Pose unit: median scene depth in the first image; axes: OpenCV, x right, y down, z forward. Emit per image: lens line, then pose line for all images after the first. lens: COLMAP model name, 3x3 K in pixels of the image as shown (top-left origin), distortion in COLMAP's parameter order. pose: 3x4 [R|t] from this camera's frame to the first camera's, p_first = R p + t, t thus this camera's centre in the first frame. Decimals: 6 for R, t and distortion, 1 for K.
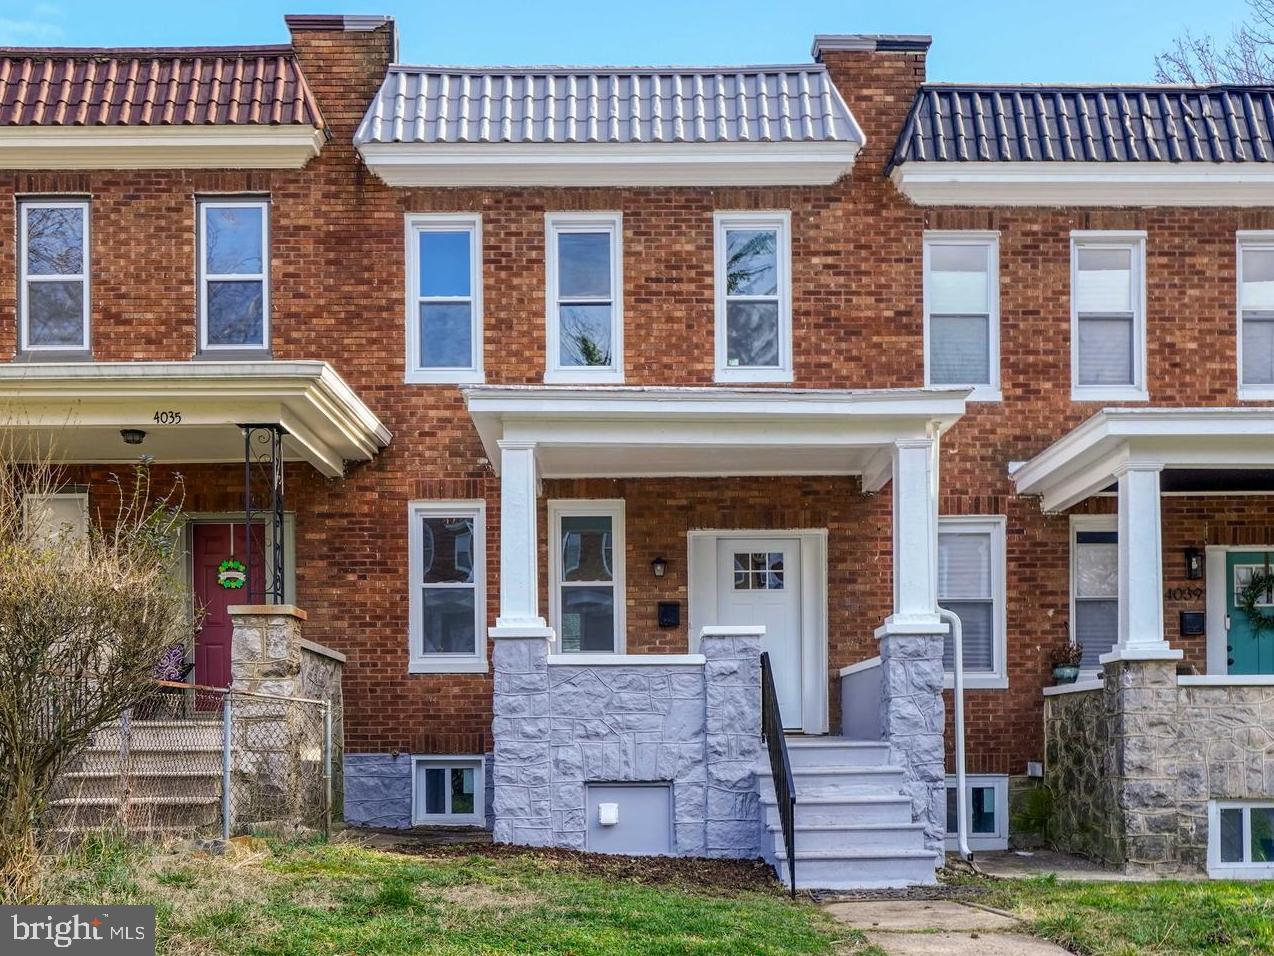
lens RADIAL K [[593.0, 0, 641.9], [0, 593.0, 481.2], [0, 0, 1]] dist [-0.002174, -0.000953]
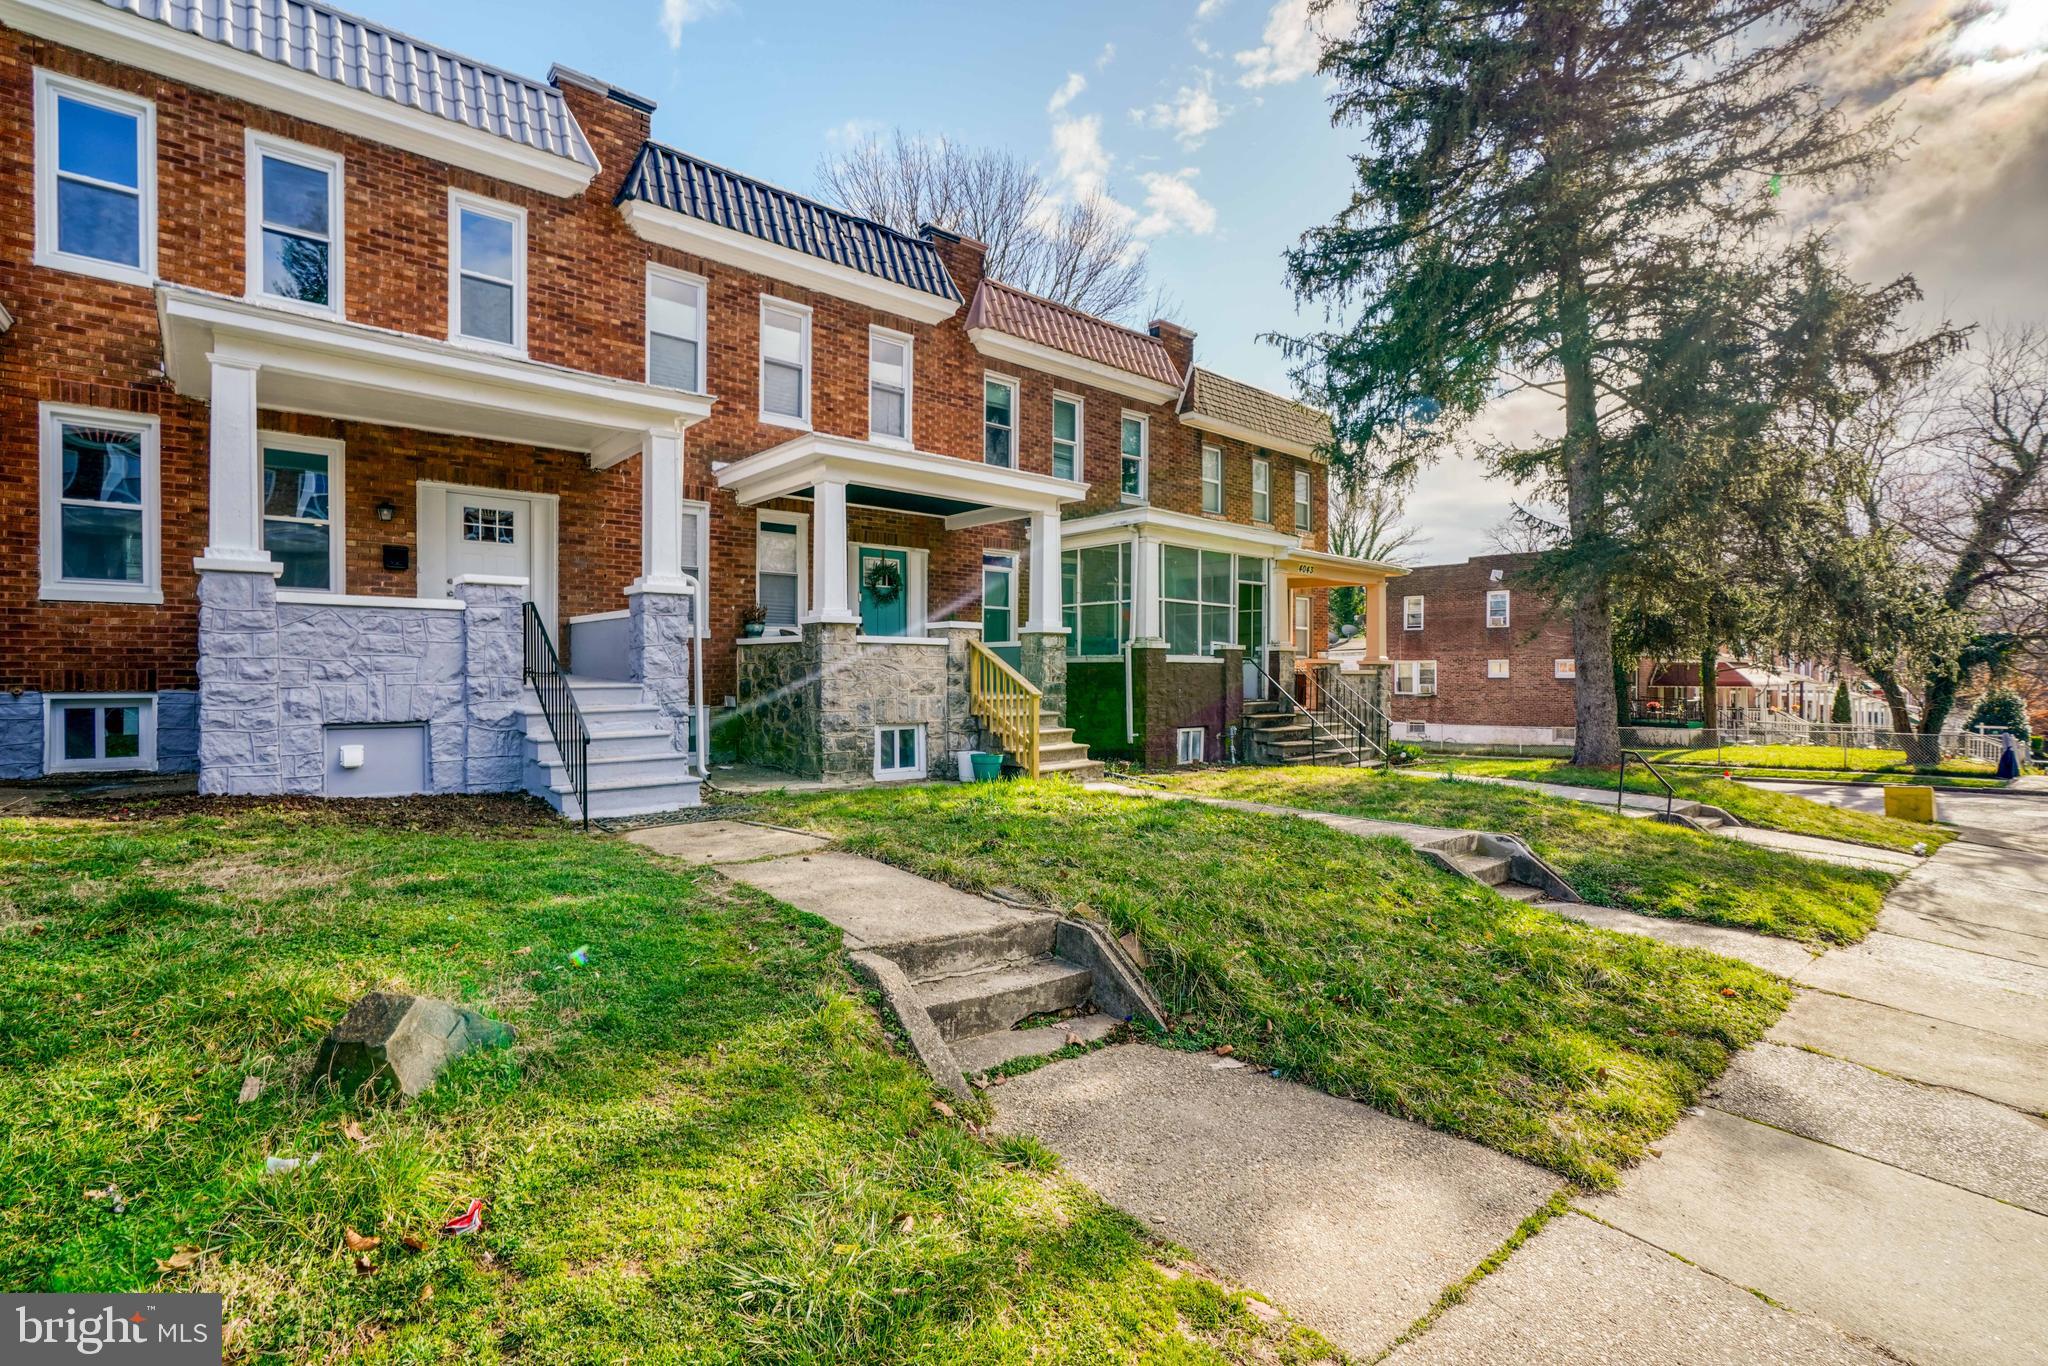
lens RADIAL K [[931.3, 0, 1013.2], [0, 931.3, 672.0], [0, 0, 1]] dist [-0.010210, 0.005916]
pose [[0.764363, 0.004775, 0.644768, -0.176575], [-0.013133, 0.999880, 0.008165, 0.398646], [-0.644652, -0.014709, 0.764335, -0.962102]]
